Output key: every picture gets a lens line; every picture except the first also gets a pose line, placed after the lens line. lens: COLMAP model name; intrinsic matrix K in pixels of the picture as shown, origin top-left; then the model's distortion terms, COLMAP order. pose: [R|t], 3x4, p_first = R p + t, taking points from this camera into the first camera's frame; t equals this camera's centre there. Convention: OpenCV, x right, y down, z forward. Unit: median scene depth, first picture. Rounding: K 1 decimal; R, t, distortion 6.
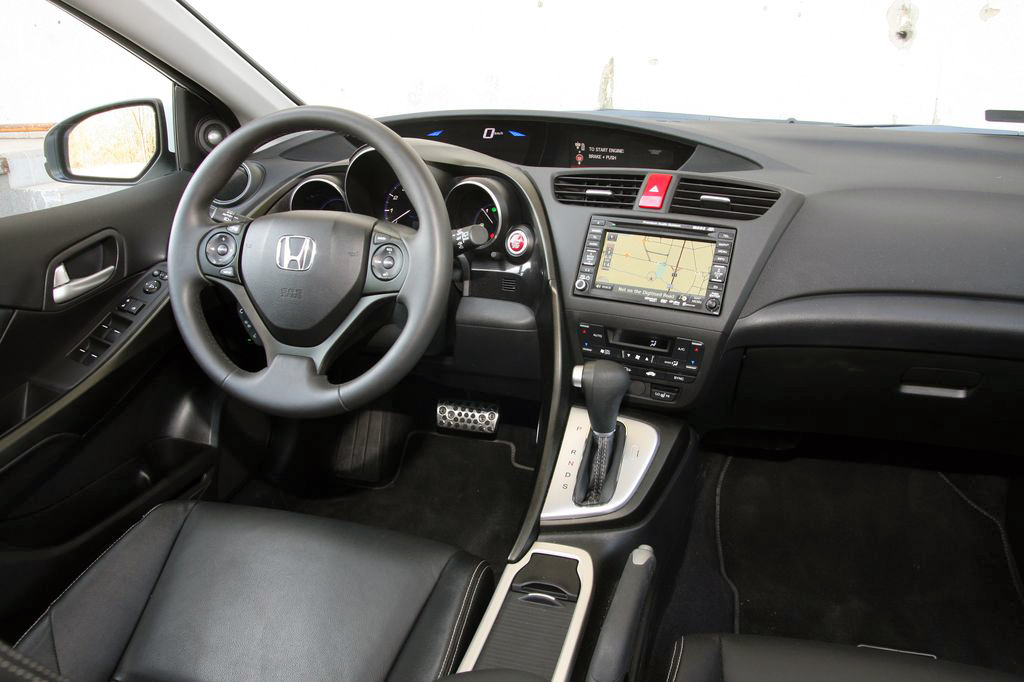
lens RADIAL K [[791.6, 0, 505.9], [0, 791.6, 352.3], [0, 0, 1]] dist [-0.144531, 0.119364]
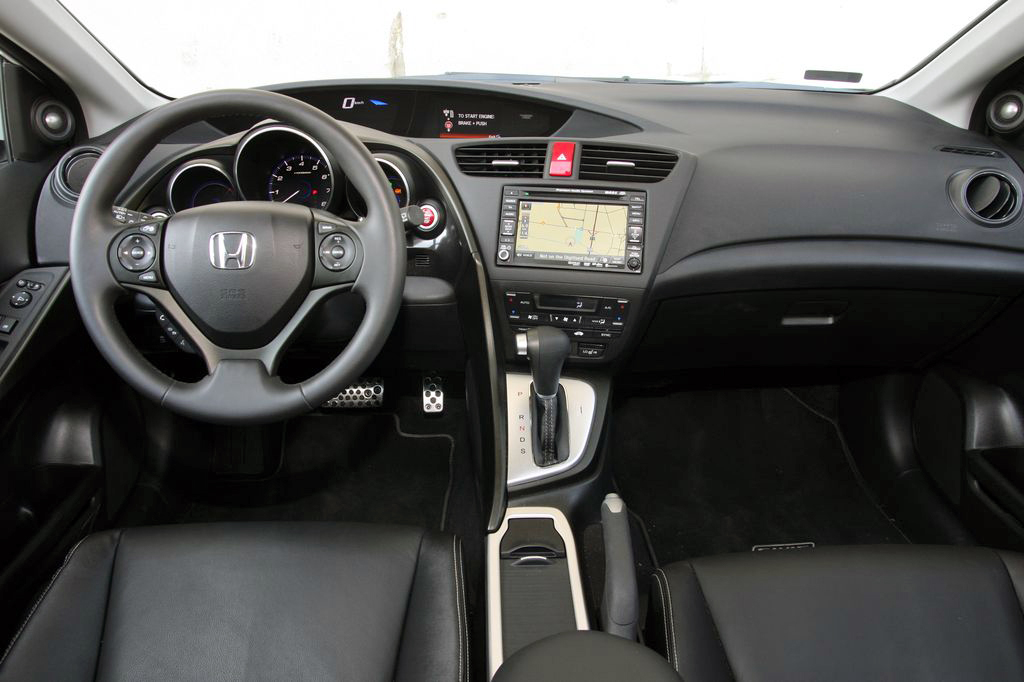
lens RADIAL K [[787.9, 0, 511.4], [0, 787.9, 352.3], [0, 0, 1]] dist [-0.146886, 0.118814]
pose [[0.949080, -0.121983, 0.290461, -0.216679], [0.103216, 0.991506, 0.079136, -0.041555], [-0.297647, -0.045127, 0.953609, 0.017149]]
